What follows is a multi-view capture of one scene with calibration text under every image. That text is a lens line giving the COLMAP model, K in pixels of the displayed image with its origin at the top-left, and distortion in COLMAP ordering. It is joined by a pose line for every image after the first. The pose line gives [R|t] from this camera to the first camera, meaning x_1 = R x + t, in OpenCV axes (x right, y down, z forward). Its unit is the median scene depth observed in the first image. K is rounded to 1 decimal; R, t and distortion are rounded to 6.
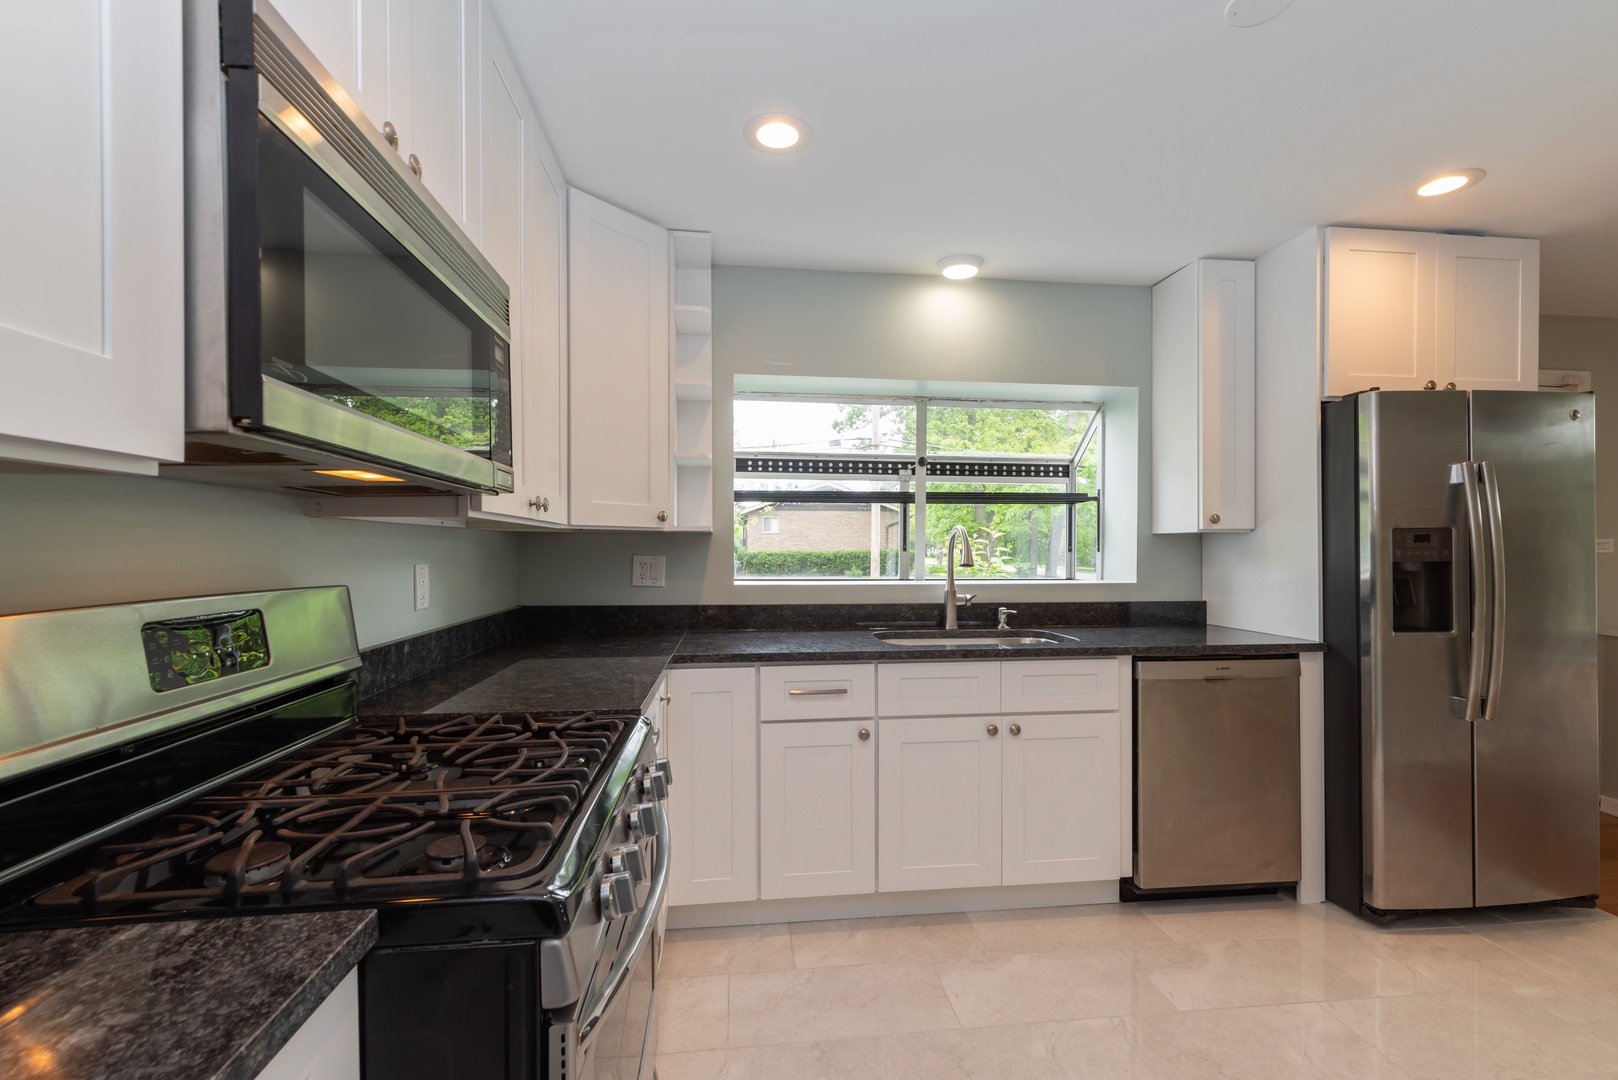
lens RADIAL K [[696.8, 0, 808.5], [0, 696.8, 549.2], [0, 0, 1]] dist [-0.000528, -0.000612]
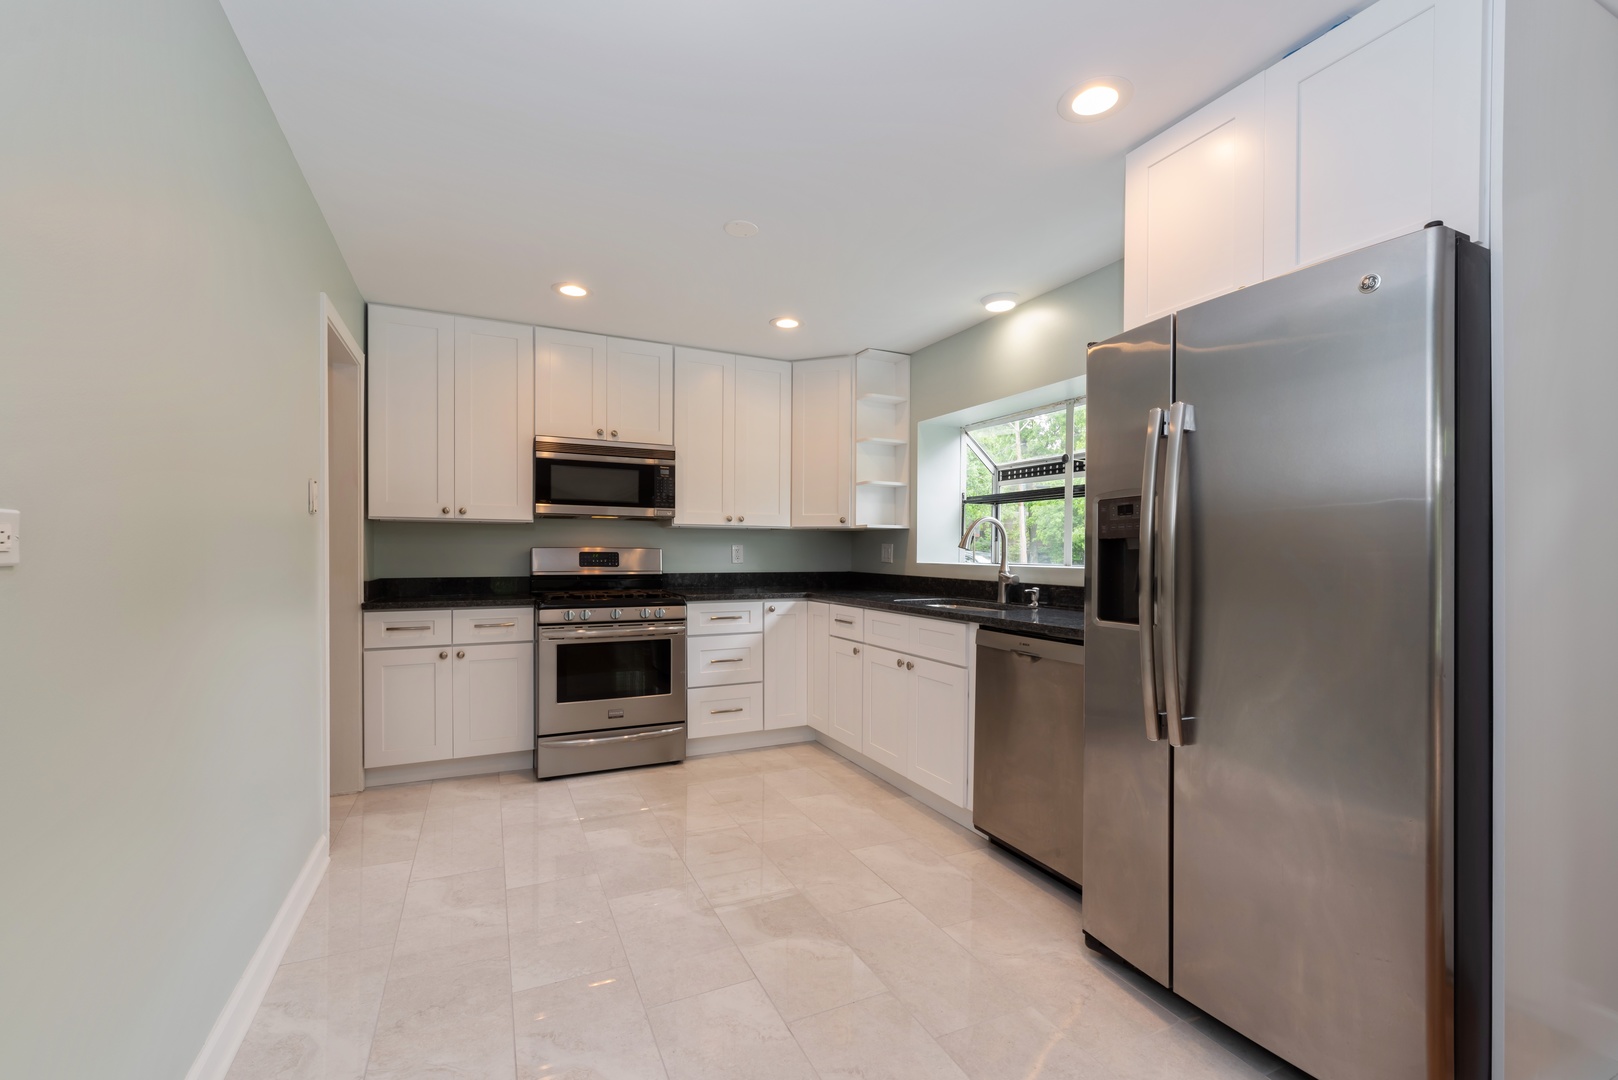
lens RADIAL K [[696.8, 0, 803.7], [0, 696.8, 548.2], [0, 0, 1]] dist [-0.000528, -0.000612]
pose [[0.312202, -0.003089, -0.950011, 1.473880], [-0.008524, 0.999945, -0.006053, 0.036353], [0.949978, 0.009987, 0.312158, 0.356982]]
